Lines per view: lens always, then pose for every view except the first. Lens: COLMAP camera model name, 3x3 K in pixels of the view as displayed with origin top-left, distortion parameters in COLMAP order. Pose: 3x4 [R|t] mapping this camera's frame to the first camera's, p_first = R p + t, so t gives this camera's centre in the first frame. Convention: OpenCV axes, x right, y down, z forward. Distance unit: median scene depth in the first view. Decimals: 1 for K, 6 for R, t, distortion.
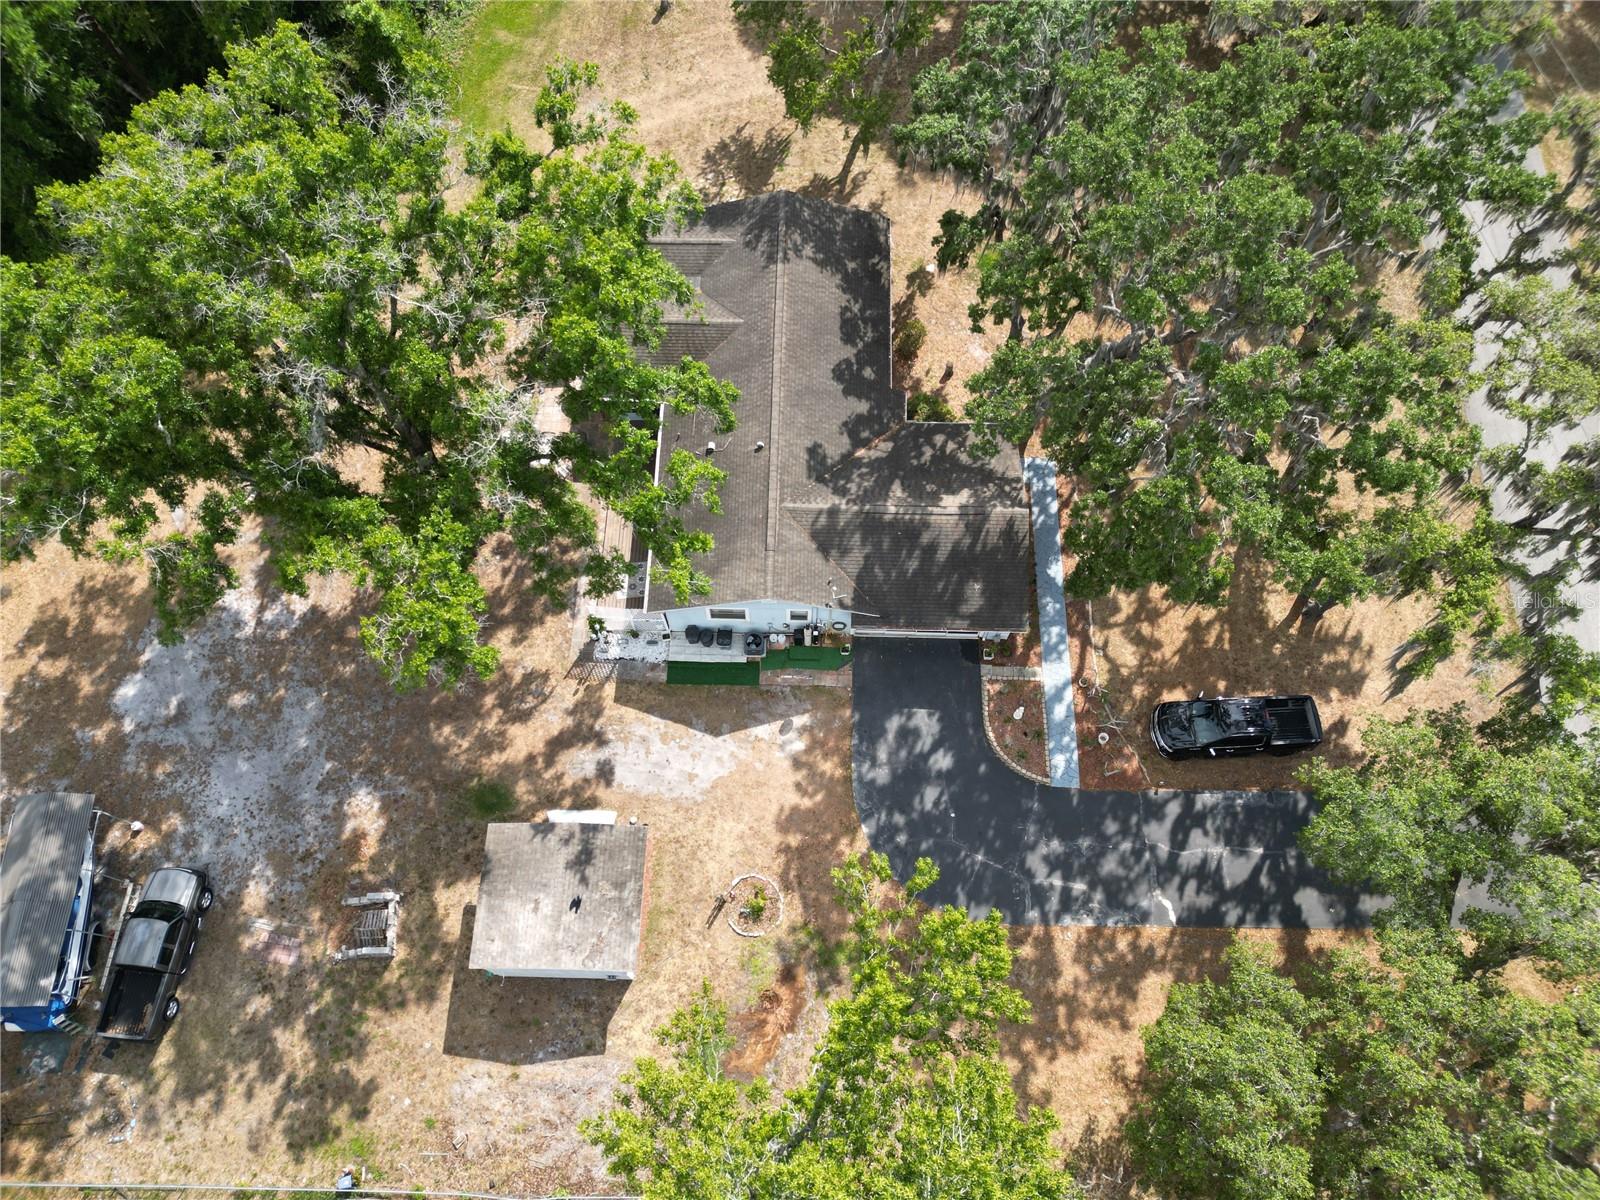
lens RADIAL K [[1119.5, 0, 786.9], [0, 1119.5, 600.1], [0, 0, 1]] dist [0.067793, -0.065588]
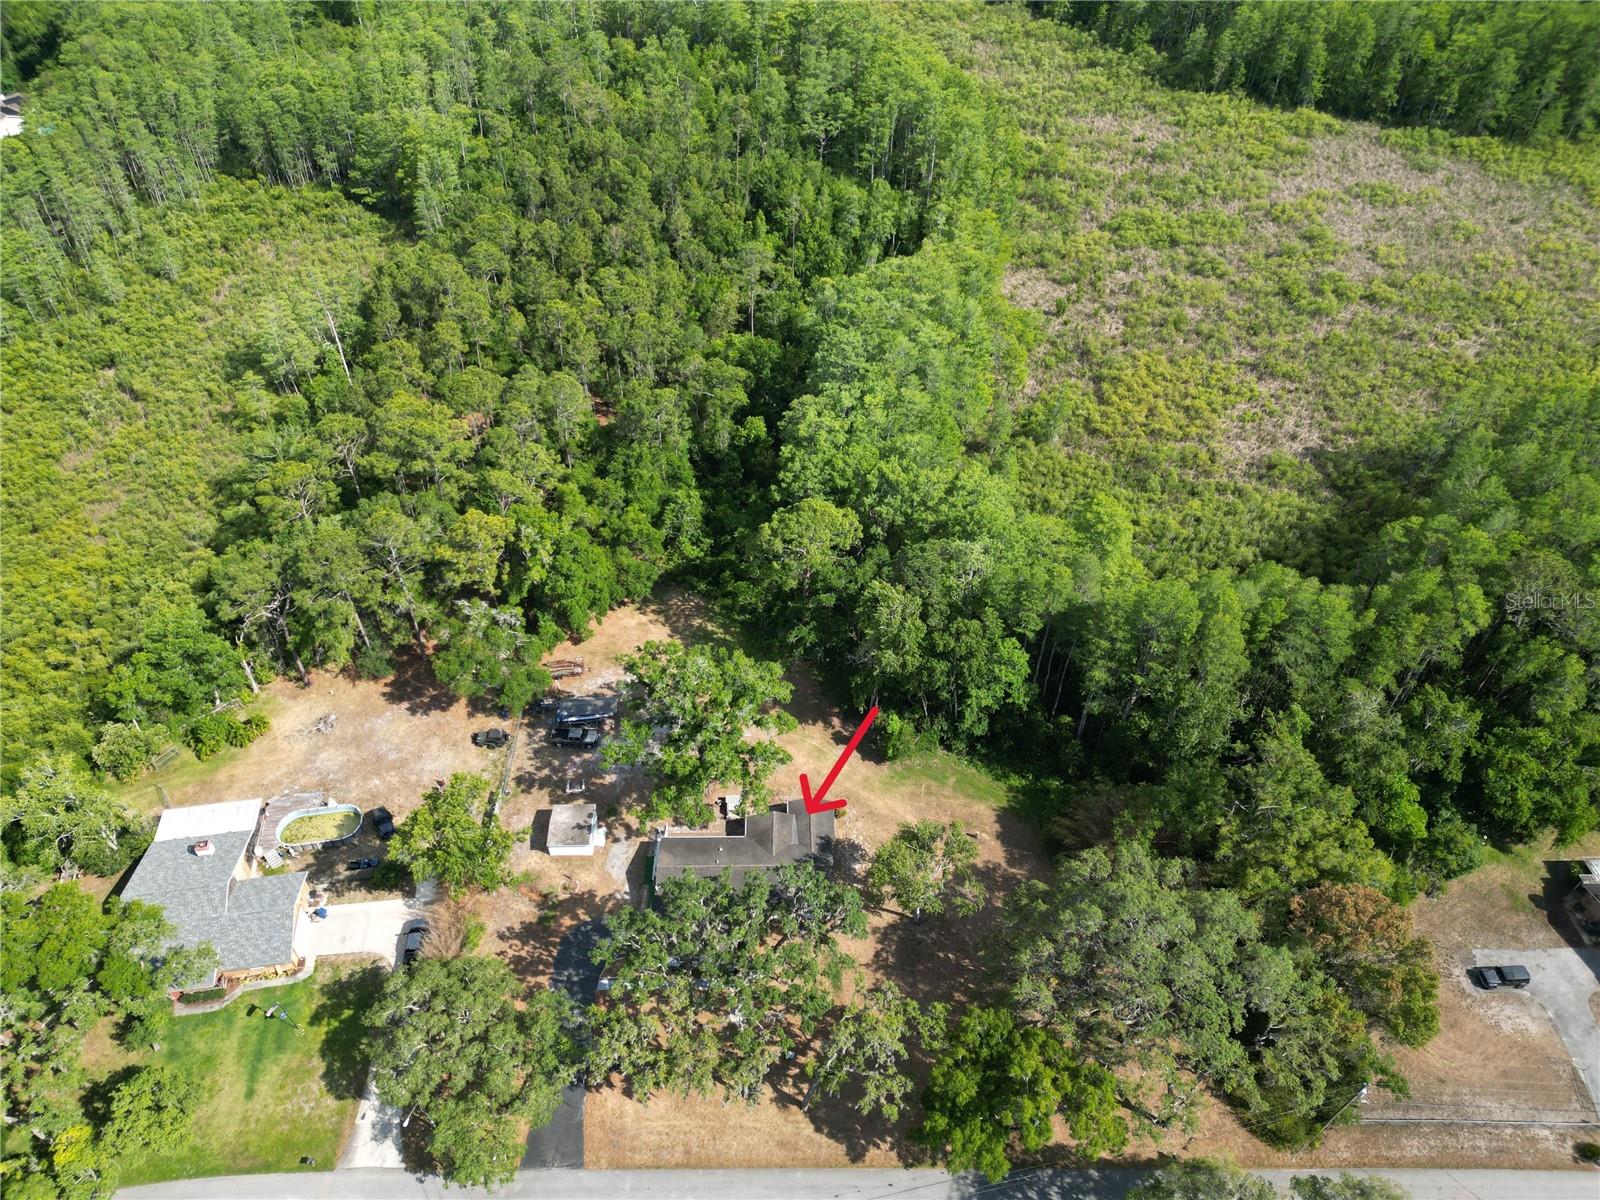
lens RADIAL K [[1119.5, 0, 786.9], [0, 1119.5, 600.1], [0, 0, 1]] dist [0.067793, -0.065588]
pose [[0.031171, 0.702677, -0.710825, 1.592326], [-0.915189, 0.305966, 0.262326, -1.296032], [0.401819, 0.642362, 0.652619, -1.241909]]
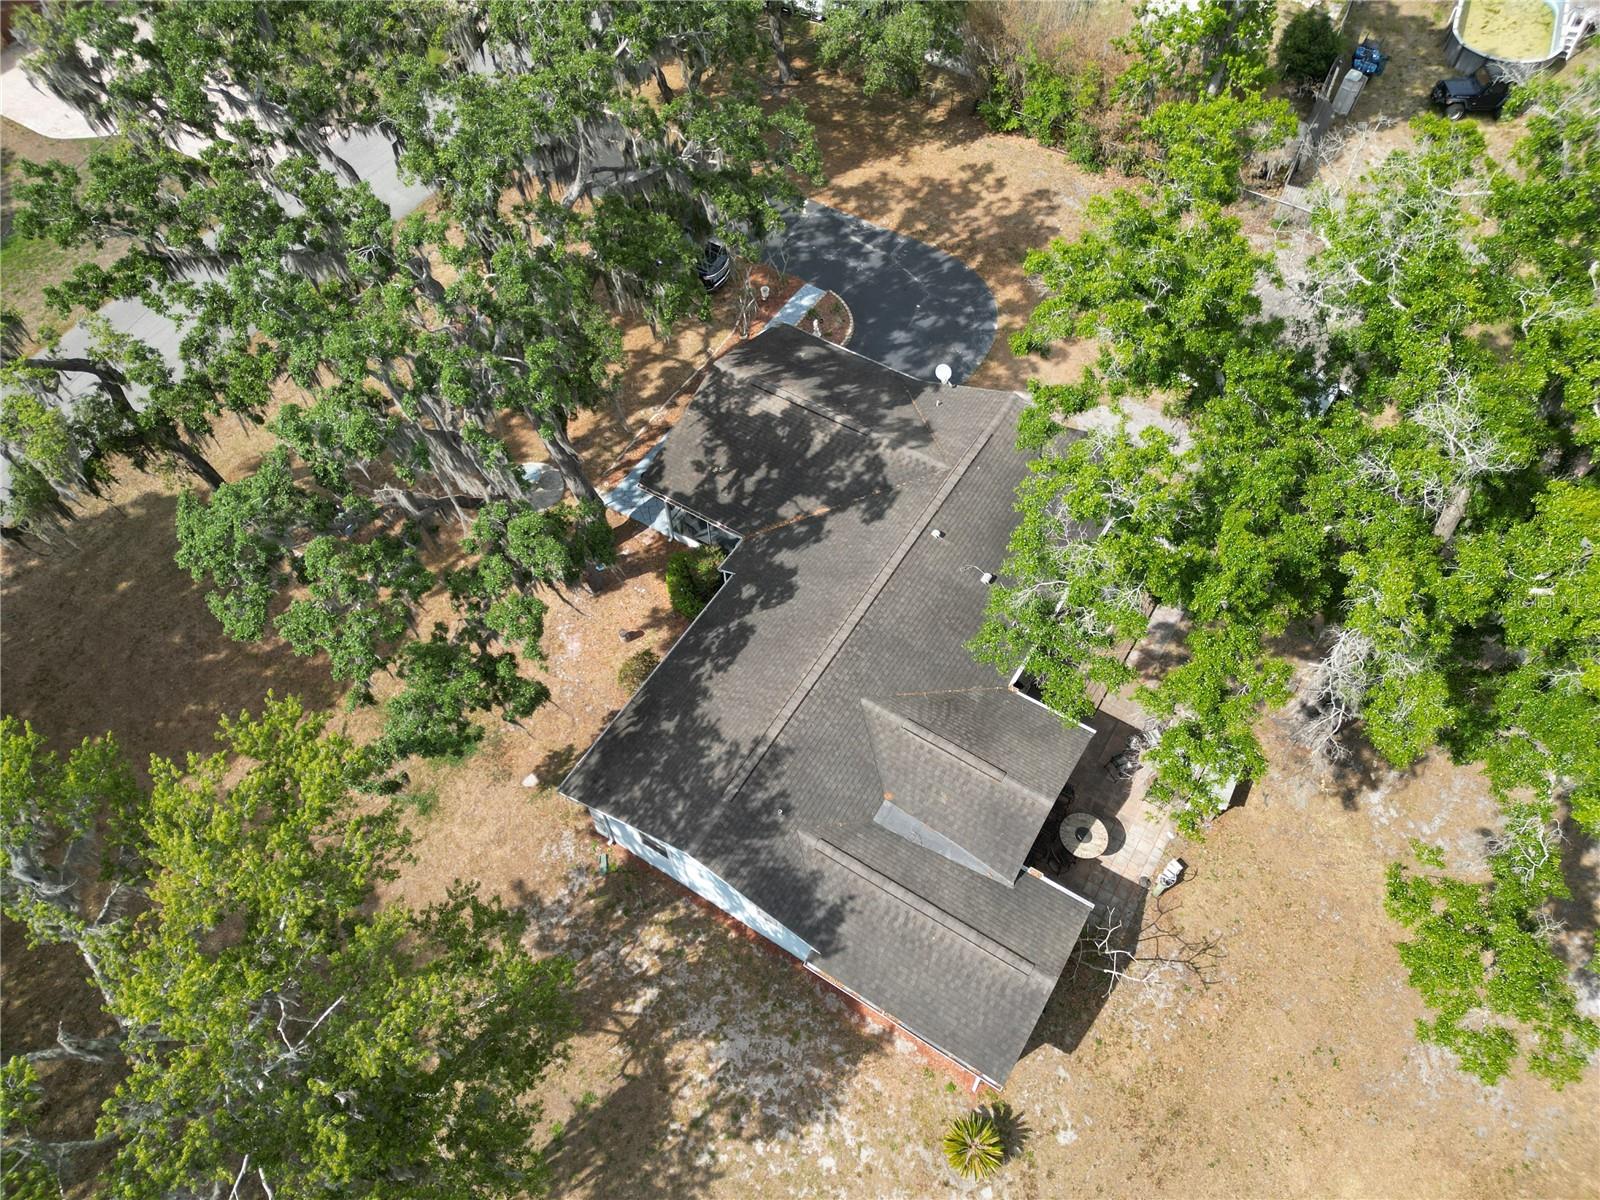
lens RADIAL K [[1120.5, 0, 779.2], [0, 1120.5, 598.0], [0, 0, 1]] dist [0.077078, -0.083372]
pose [[-0.856181, -0.412790, 0.310740, -0.204735], [0.481951, -0.421296, 0.768266, -0.865745], [-0.186219, 0.807536, 0.559651, 0.632431]]
